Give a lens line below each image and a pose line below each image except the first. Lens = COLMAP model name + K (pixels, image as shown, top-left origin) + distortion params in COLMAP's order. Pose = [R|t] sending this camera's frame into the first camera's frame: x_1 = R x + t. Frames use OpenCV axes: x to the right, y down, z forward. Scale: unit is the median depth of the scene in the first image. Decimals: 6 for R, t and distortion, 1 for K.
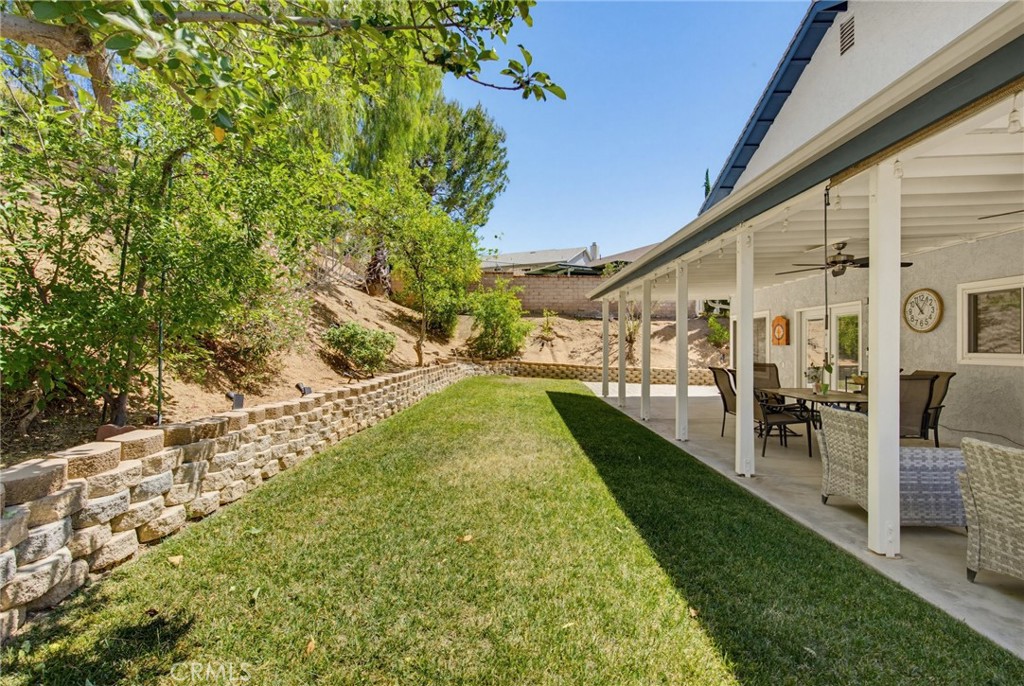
lens RADIAL K [[467.9, 0, 511.7], [0, 467.9, 344.6], [0, 0, 1]] dist [-0.001020, 0.000122]
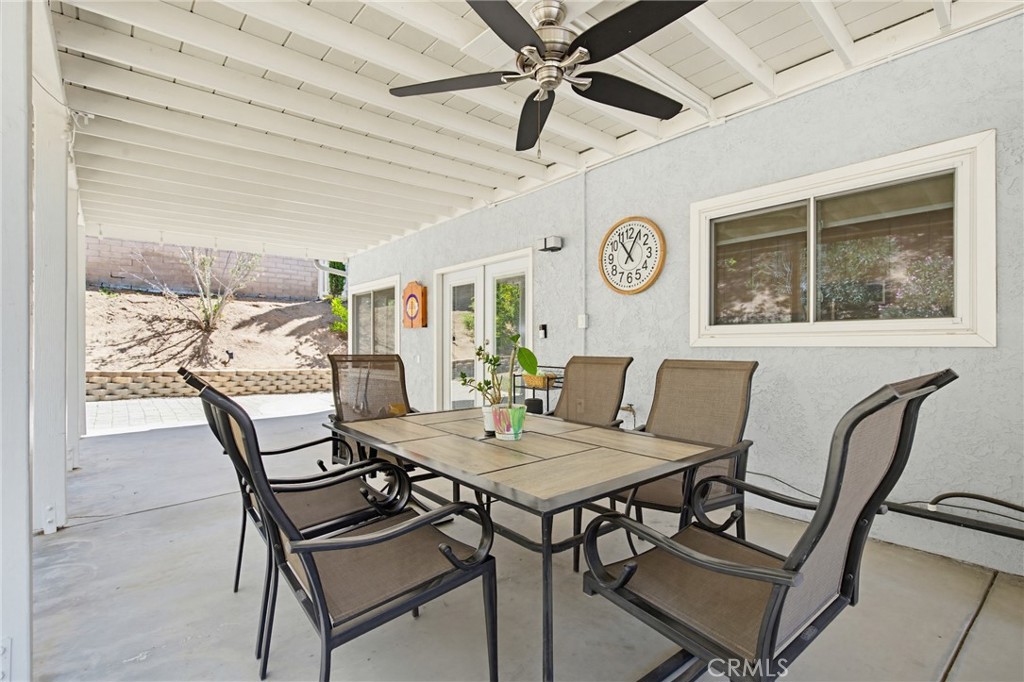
lens RADIAL K [[467.9, 0, 511.6], [0, 467.9, 340.3], [0, 0, 1]] dist [-0.001020, 0.000122]
pose [[0.753672, 0.000700, 0.657250, 0.259193], [0.003974, 0.999976, -0.005623, 0.022247], [-0.657239, 0.006850, 0.753651, 0.439288]]
